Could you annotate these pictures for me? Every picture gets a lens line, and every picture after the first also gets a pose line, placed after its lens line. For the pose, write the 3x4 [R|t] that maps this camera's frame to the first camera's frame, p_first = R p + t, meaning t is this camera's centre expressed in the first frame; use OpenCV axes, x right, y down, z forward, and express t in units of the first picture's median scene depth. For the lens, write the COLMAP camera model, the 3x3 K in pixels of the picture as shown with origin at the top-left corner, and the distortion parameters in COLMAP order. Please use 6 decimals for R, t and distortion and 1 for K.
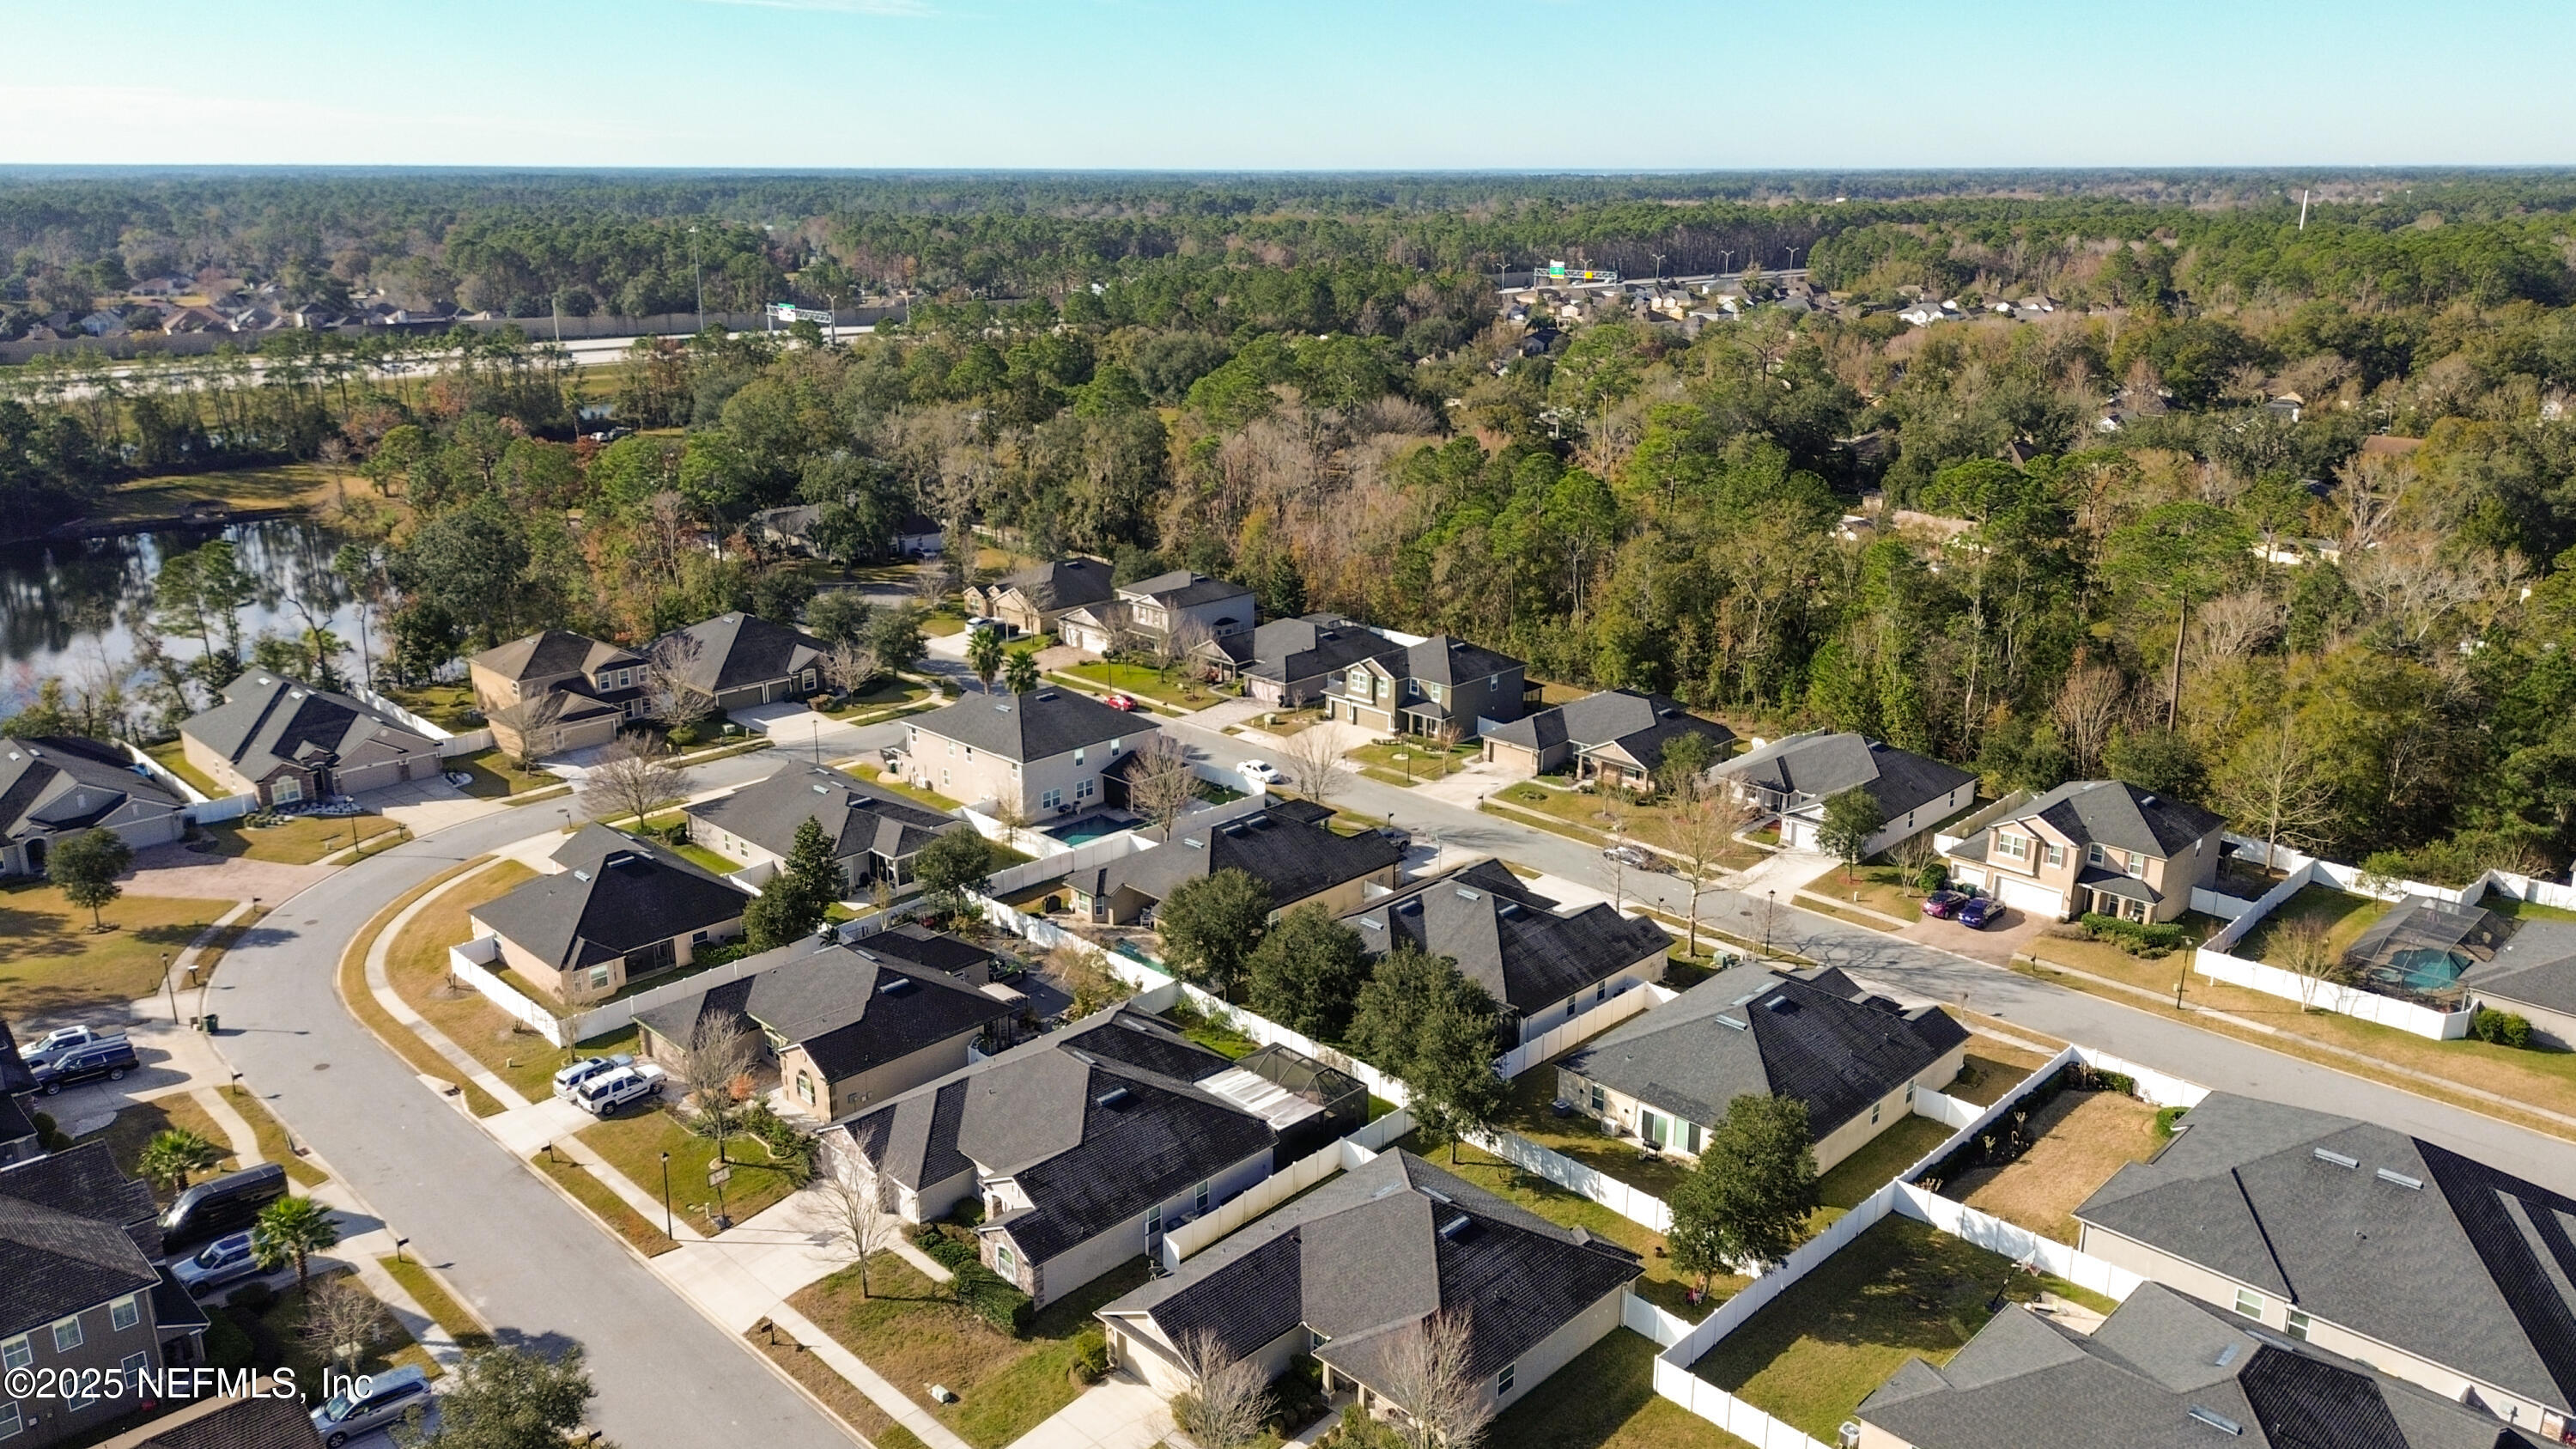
lens RADIAL K [[1835.2, 0, 1224.6], [0, 1835.2, 724.1], [0, 0, 1]] dist [0.126764, -0.168934]
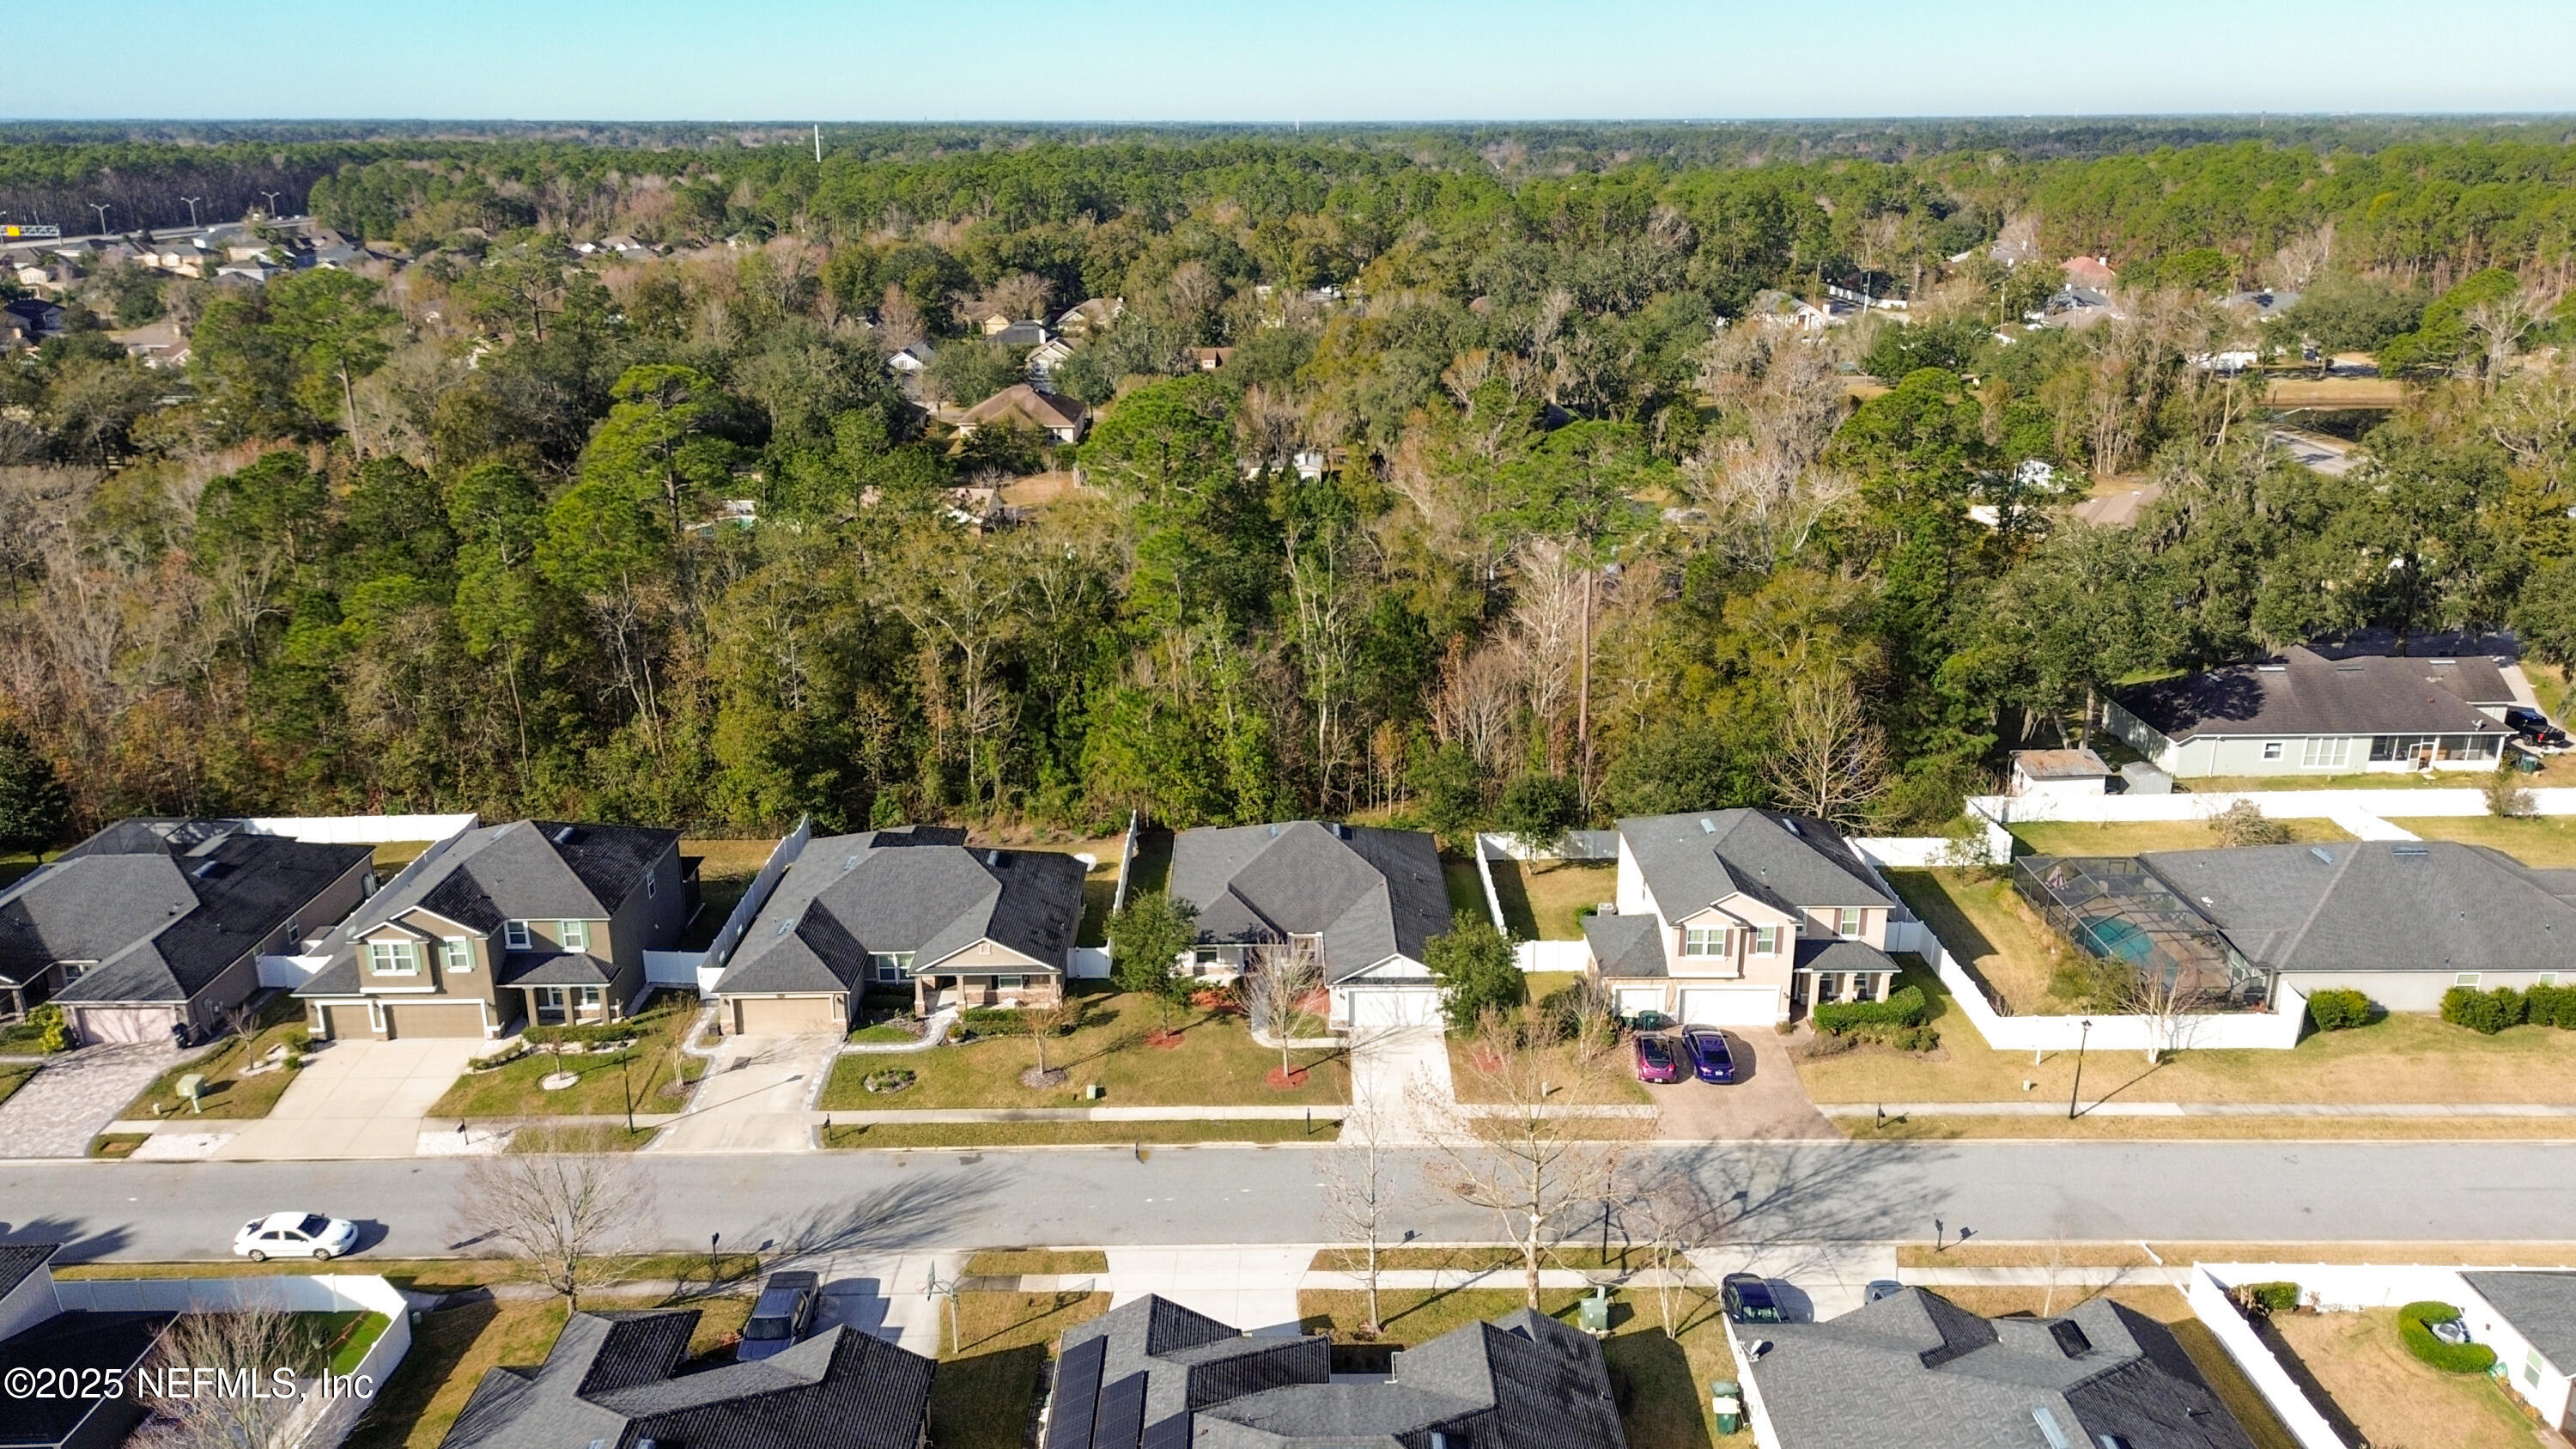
lens RADIAL K [[1835.2, 0, 1224.6], [0, 1835.2, 724.1], [0, 0, 1]] dist [0.126764, -0.168934]
pose [[0.687795, -0.224864, 0.690199, -0.108009], [0.212855, 0.971491, 0.104394, -0.090311], [-0.693996, 0.075111, 0.716050, 0.485244]]
